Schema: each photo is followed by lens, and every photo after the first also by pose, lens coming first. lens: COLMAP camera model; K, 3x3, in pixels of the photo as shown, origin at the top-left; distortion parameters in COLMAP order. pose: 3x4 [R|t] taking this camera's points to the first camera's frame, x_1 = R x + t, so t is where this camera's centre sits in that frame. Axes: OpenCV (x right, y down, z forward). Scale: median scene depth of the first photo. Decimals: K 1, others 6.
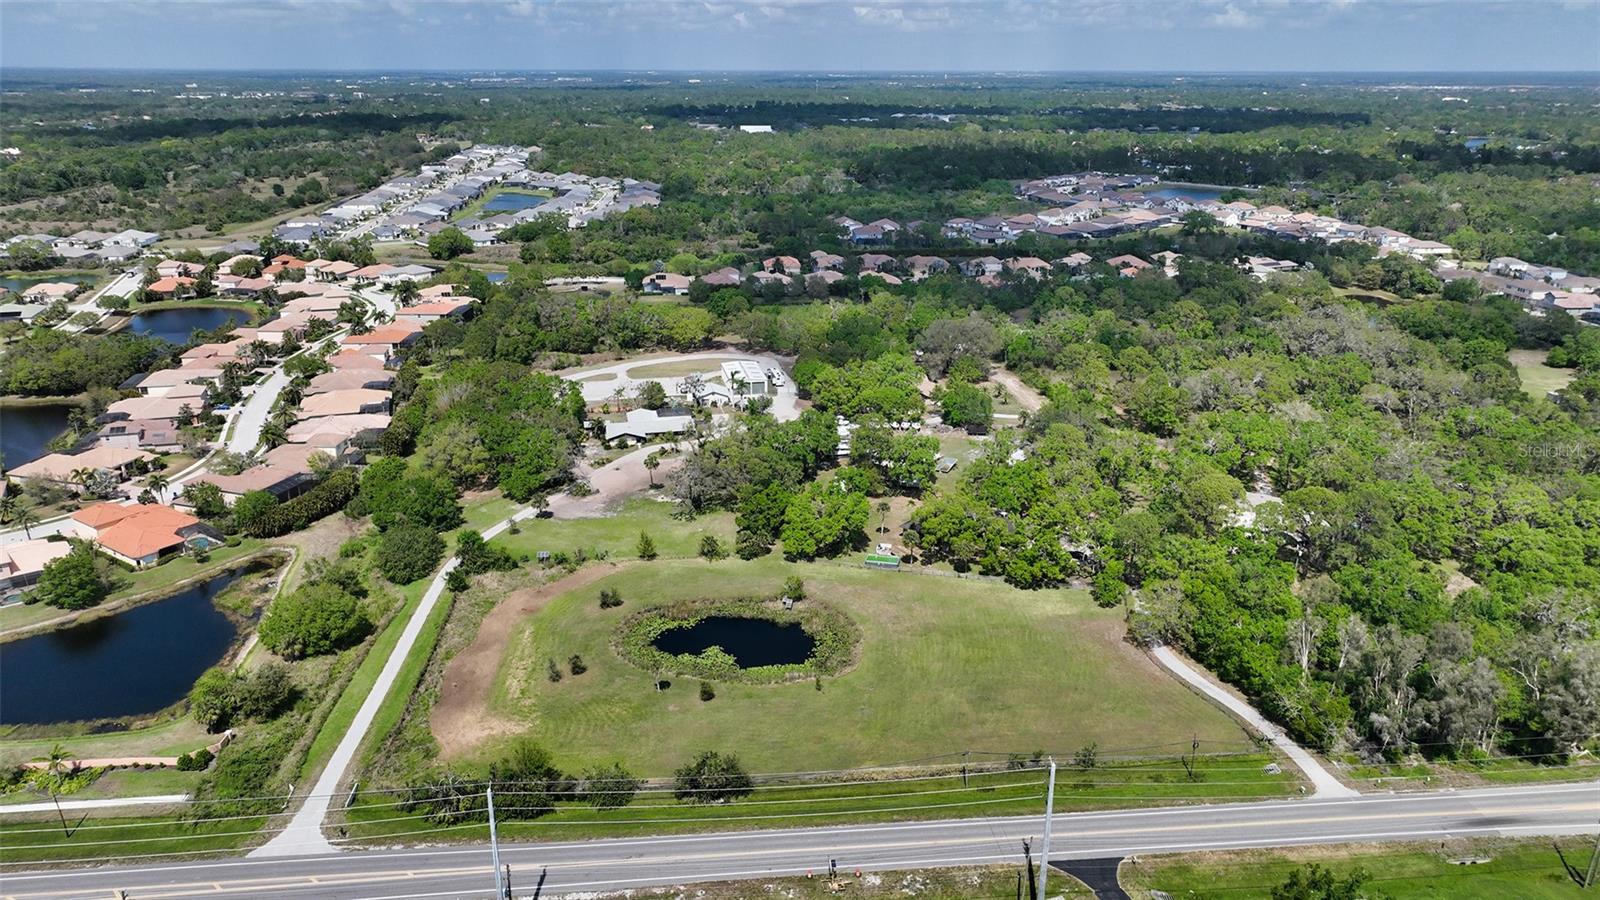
lens RADIAL K [[1128.7, 0, 800.0], [0, 1128.7, 450.0], [0, 0, 1]] dist [0.003934, 0.004654]
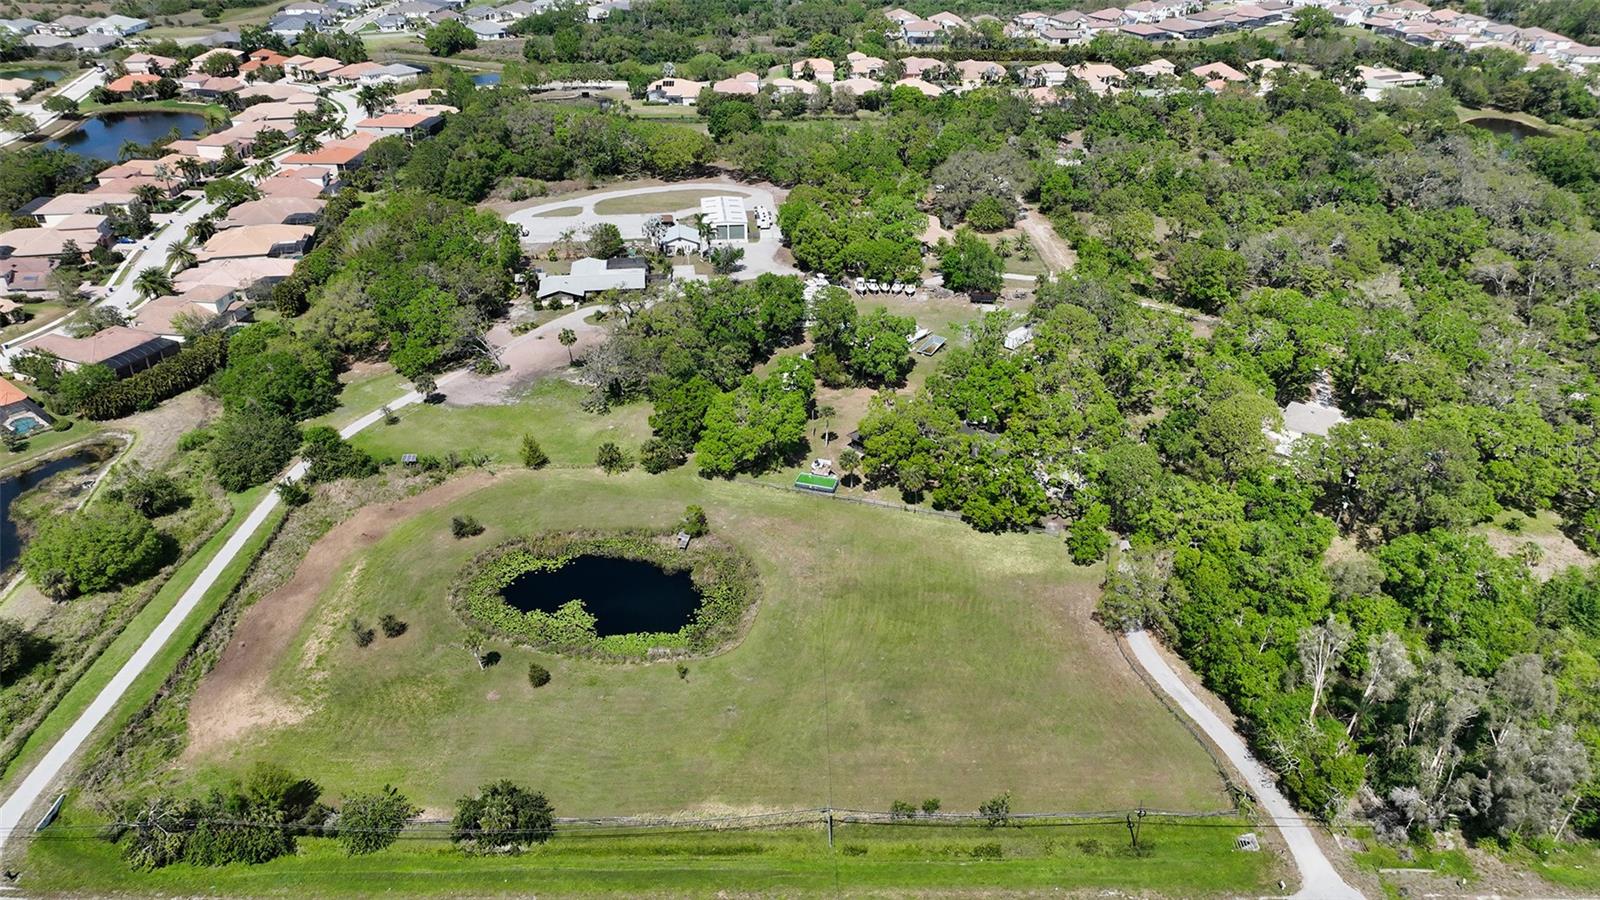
lens RADIAL K [[1130.8, 0, 800.0], [0, 1130.8, 450.0], [0, 0, 1]] dist [-0.004501, 0.026672]
pose [[0.996551, 0.039845, -0.072796, 0.112255], [-0.026397, 0.983832, 0.177138, -0.064081], [0.078677, -0.174606, 0.981490, 0.194441]]
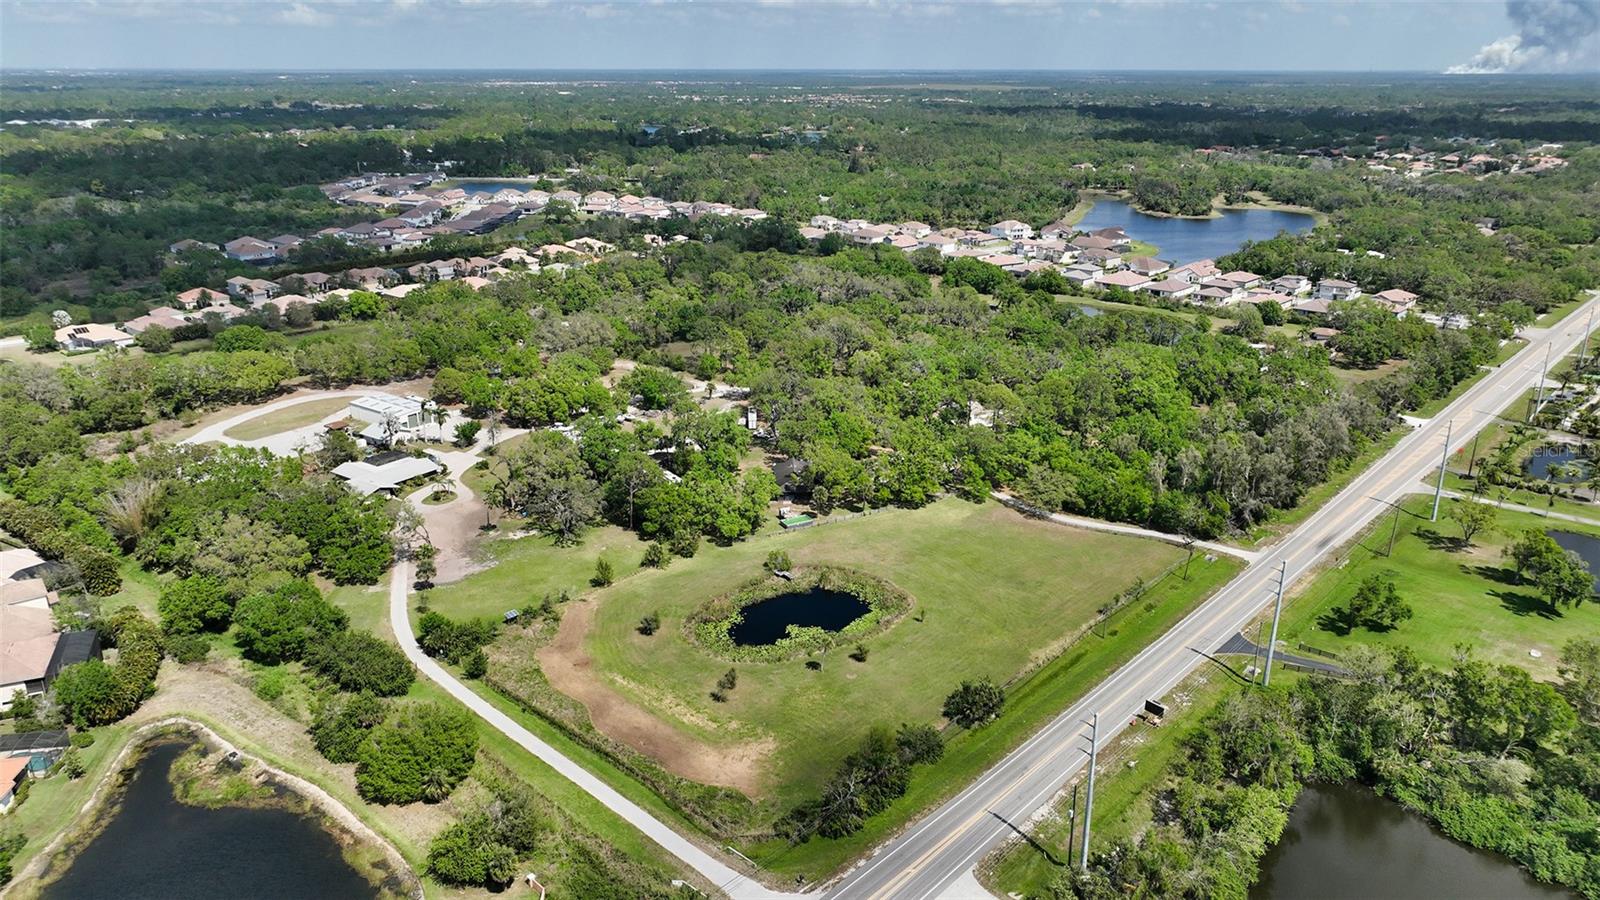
lens RADIAL K [[1125.2, 0, 800.0], [0, 1125.2, 450.0], [0, 0, 1]] dist [0.003643, 0.002896]
pose [[0.741136, -0.220009, 0.634282, -0.557918], [0.218288, 0.972414, 0.082232, -0.053371], [-0.634876, 0.077511, 0.768716, 0.152433]]
